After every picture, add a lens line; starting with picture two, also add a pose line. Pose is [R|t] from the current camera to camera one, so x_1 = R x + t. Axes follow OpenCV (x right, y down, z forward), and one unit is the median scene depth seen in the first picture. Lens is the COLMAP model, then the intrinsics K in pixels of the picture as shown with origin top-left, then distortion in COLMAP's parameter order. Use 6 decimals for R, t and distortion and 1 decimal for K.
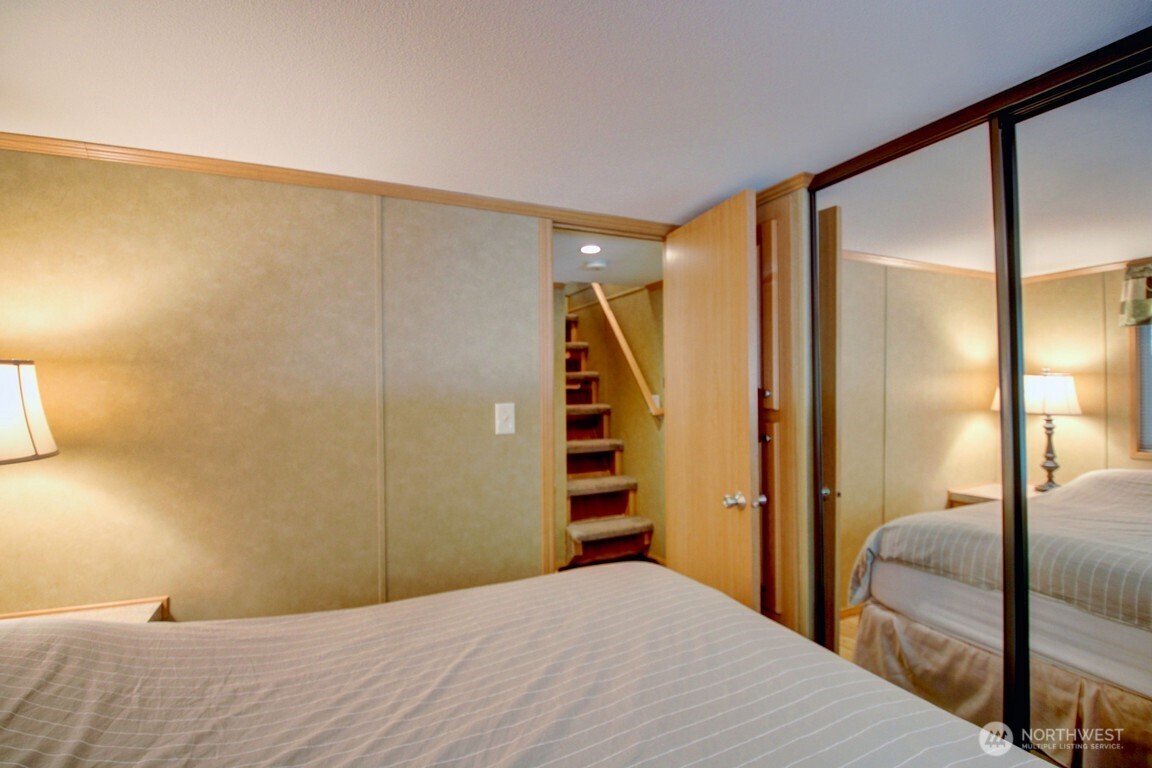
lens RADIAL K [[547.4, 0, 575.2], [0, 547.4, 391.0], [0, 0, 1]] dist [-0.031502, -0.005685]
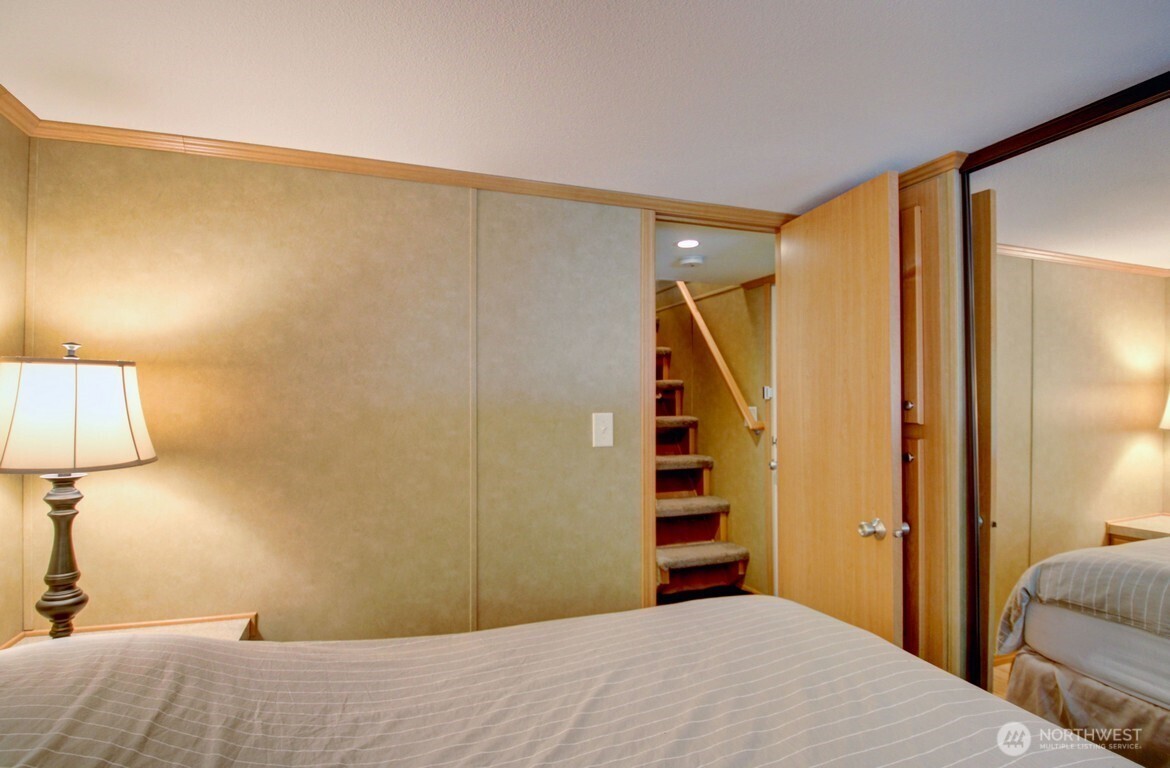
lens RADIAL K [[593.5, 0, 544.6], [0, 593.5, 392.1], [0, 0, 1]] dist [-0.023365, -0.011013]
pose [[0.994524, 0.009347, -0.104092, -0.132791], [-0.010996, 0.999823, -0.015283, 0.004166], [0.103930, 0.016344, 0.994450, 0.009640]]
